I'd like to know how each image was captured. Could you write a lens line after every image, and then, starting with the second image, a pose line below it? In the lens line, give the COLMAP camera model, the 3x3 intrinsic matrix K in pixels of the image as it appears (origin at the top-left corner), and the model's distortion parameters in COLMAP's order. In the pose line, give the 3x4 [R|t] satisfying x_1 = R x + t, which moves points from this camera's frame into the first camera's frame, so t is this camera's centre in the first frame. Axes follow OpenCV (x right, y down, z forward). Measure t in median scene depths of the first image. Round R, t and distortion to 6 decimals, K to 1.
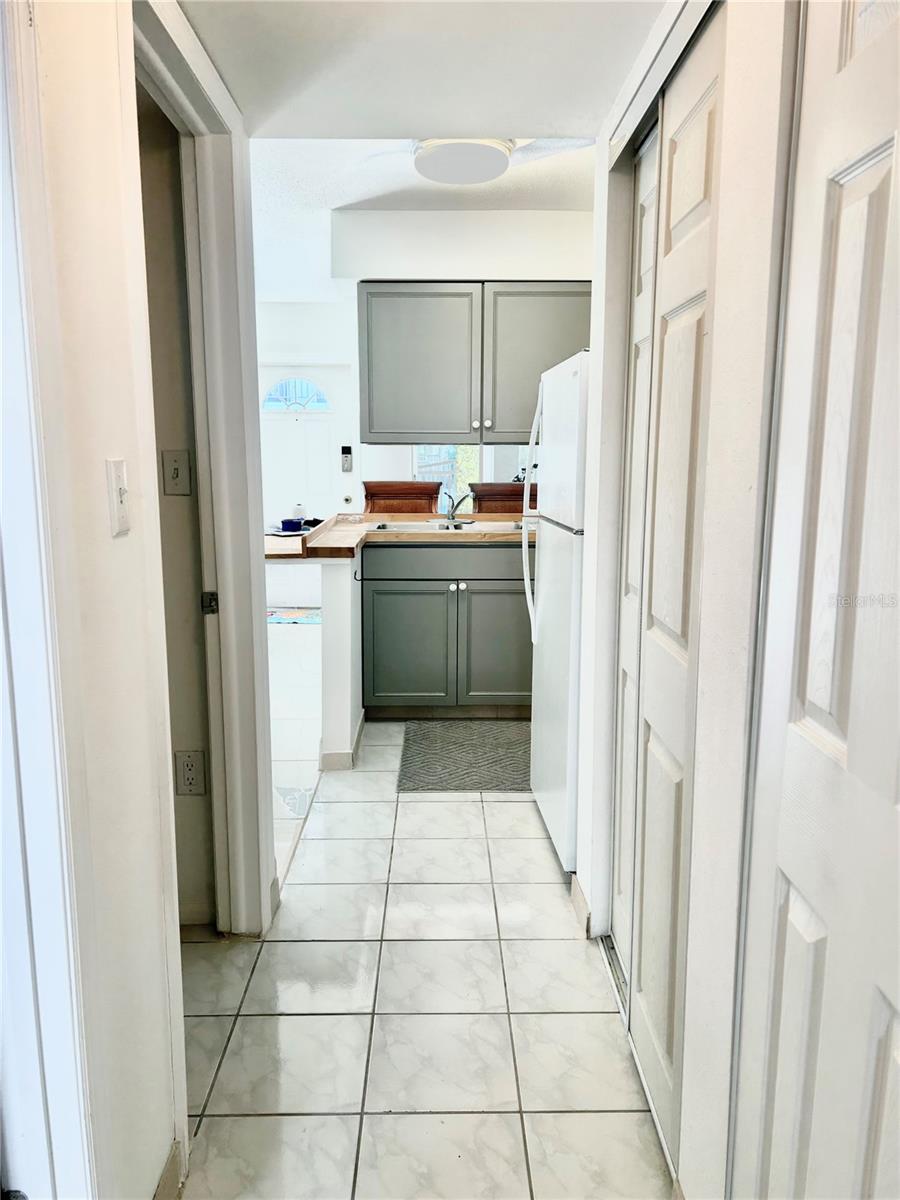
lens RADIAL K [[914.5, 0, 449.1], [0, 914.5, 617.8], [0, 0, 1]] dist [0.166879, -0.000140]
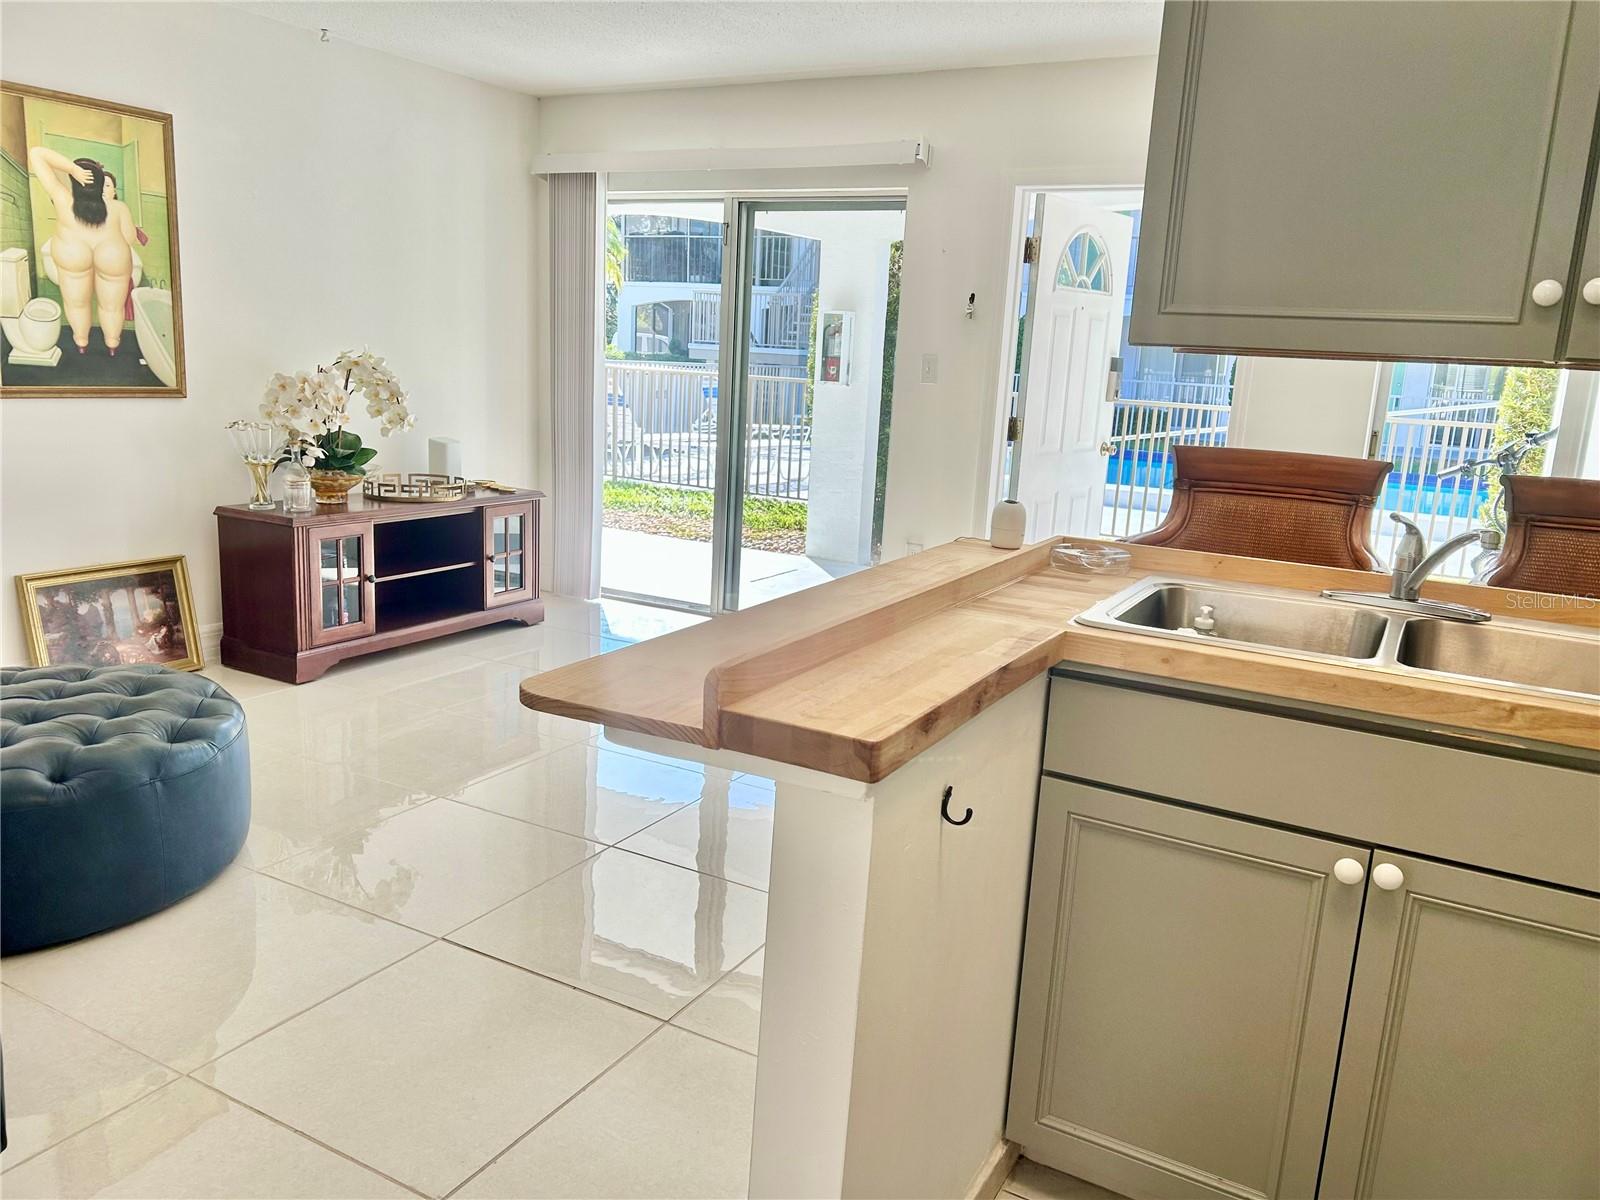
lens RADIAL K [[1185.5, 0, 800.0], [0, 1185.5, 600.0], [0, 0, 1]] dist [0.009786, -0.000173]
pose [[0.860521, 0.146280, -0.487960, 0.024779], [-0.139488, 0.988937, 0.050475, -0.108353], [0.489945, 0.024630, 0.871405, 0.596389]]
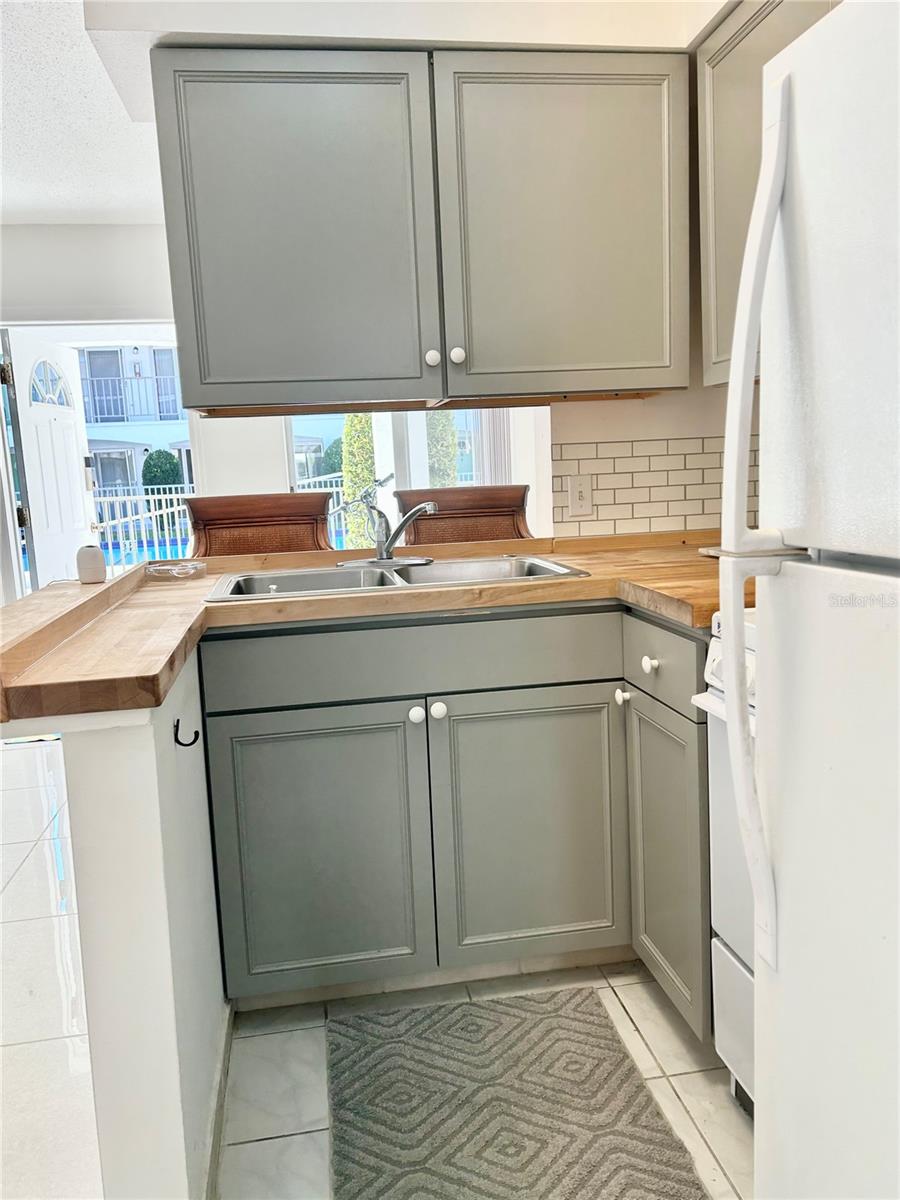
lens RADIAL K [[902.1, 0, 449.8], [0, 902.1, 612.3], [0, 0, 1]] dist [0.078626, -0.102329]
pose [[0.987382, -0.069938, 0.142072, -0.038165], [0.074142, 0.996947, -0.024505, -0.070047], [-0.139925, 0.034730, 0.989553, 0.558479]]
